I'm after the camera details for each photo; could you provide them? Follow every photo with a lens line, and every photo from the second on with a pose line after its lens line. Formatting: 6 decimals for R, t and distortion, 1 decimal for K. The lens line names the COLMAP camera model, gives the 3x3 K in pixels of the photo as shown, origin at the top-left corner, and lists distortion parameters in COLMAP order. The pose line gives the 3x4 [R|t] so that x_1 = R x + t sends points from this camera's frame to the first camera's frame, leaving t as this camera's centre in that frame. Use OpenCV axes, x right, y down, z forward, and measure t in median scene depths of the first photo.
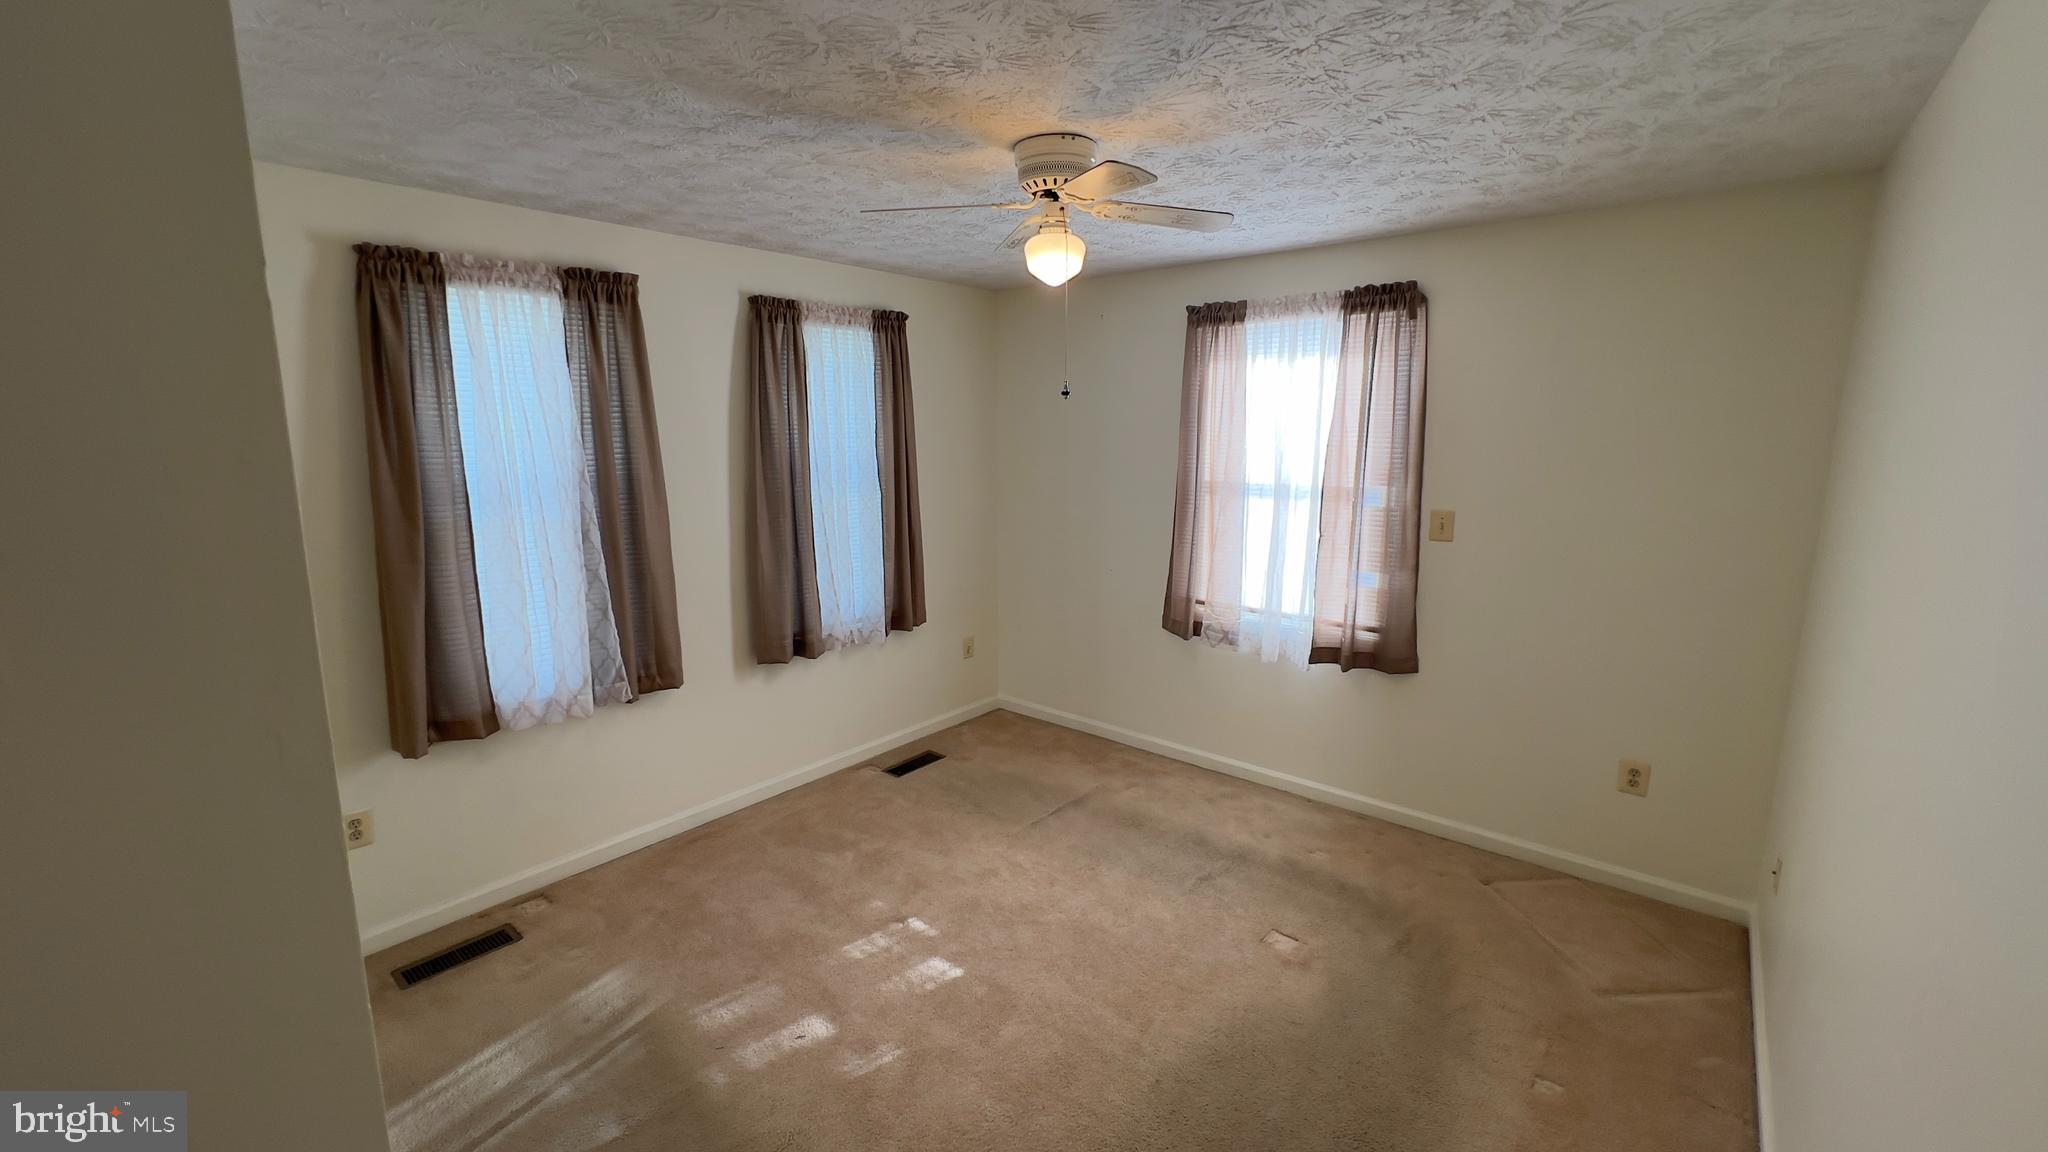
lens RADIAL K [[827.3, 0, 1024.0], [0, 827.3, 576.0], [0, 0, 1]] dist [-0.001864, -0.000115]
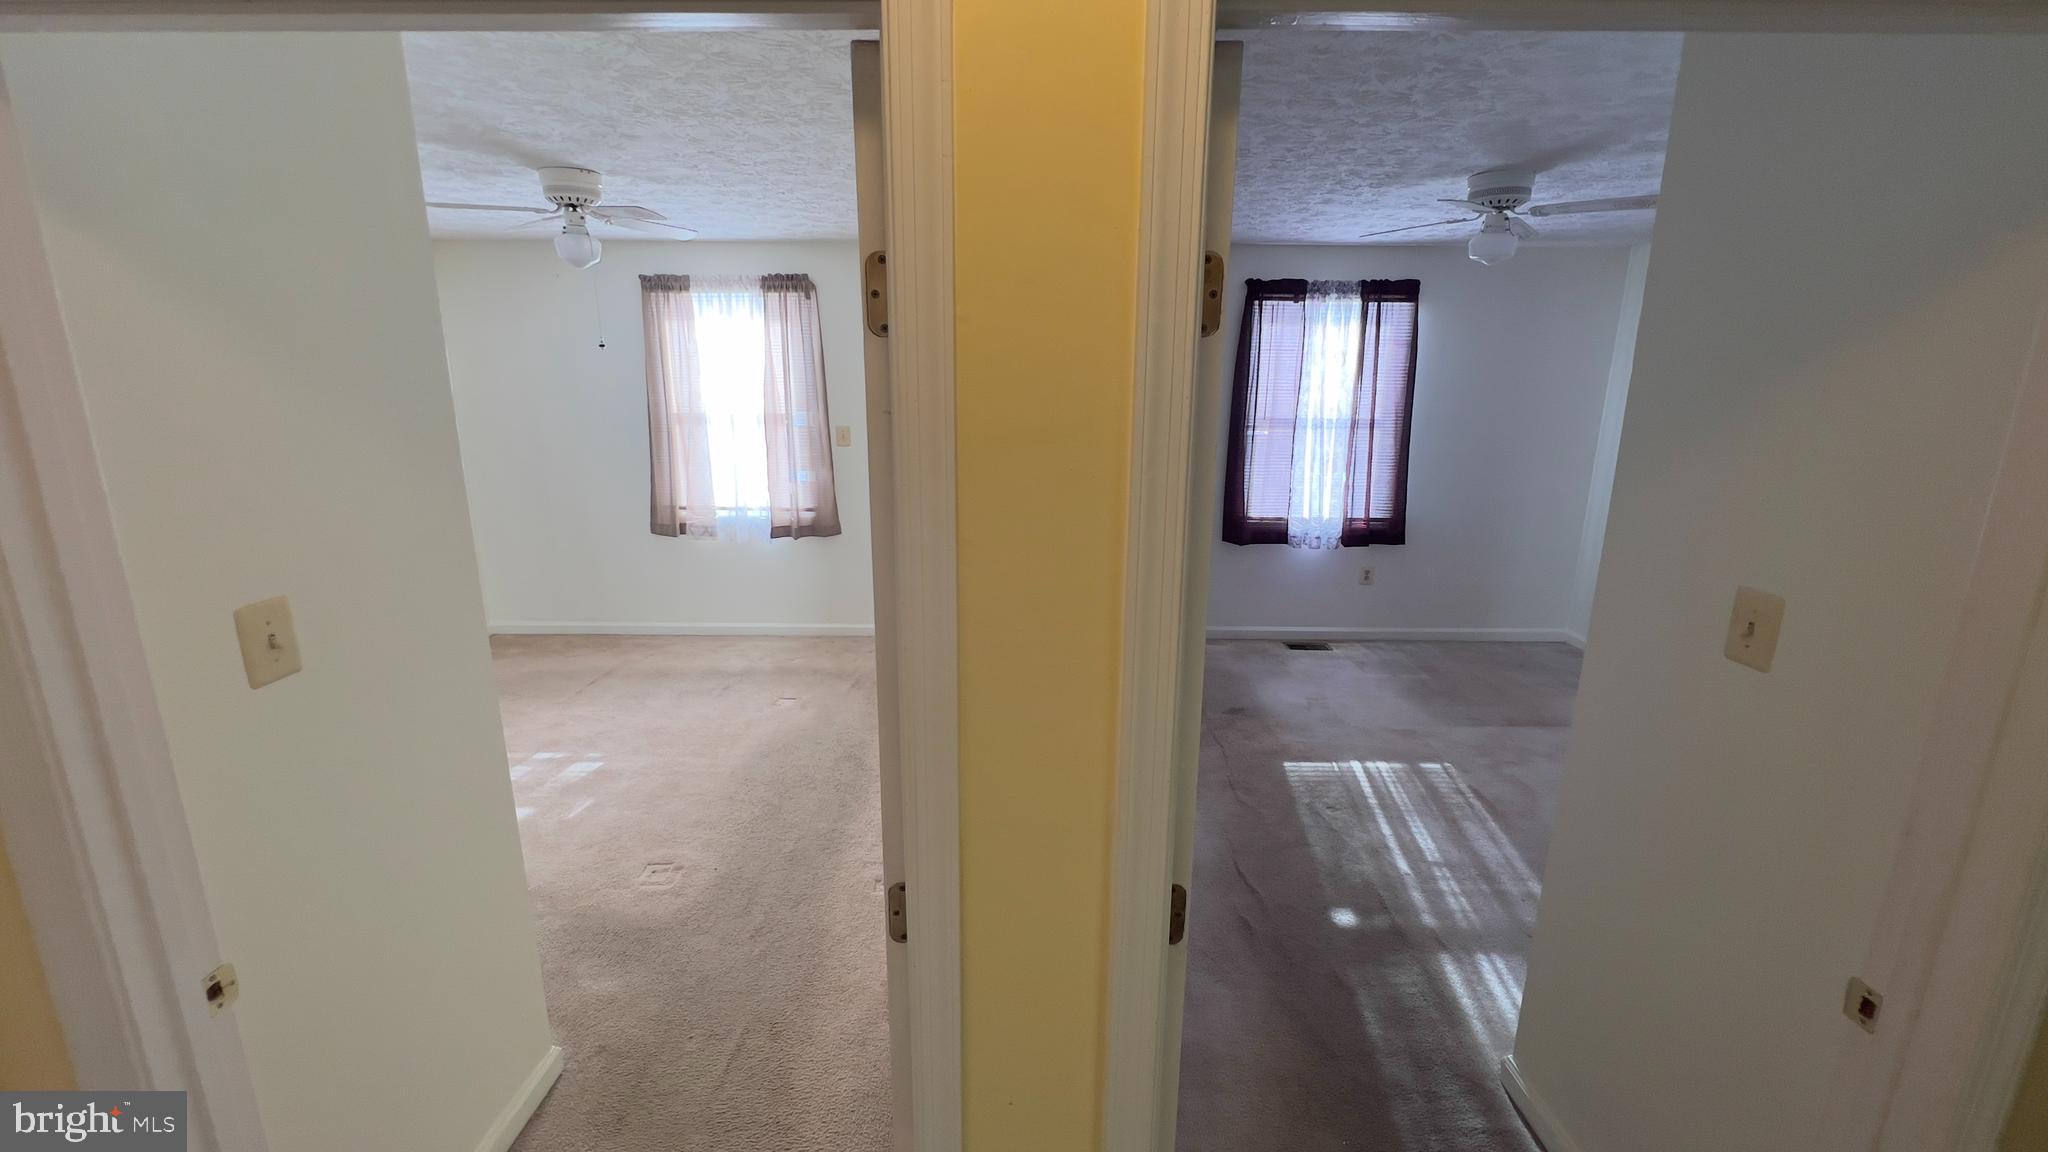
lens RADIAL K [[827.3, 0, 1024.0], [0, 827.3, 576.0], [0, 0, 1]] dist [-0.001864, -0.000115]
pose [[0.771642, -0.146346, 0.618992, -0.215543], [0.110201, 0.989214, 0.096498, 0.080762], [-0.626438, -0.006249, 0.779447, -0.392895]]
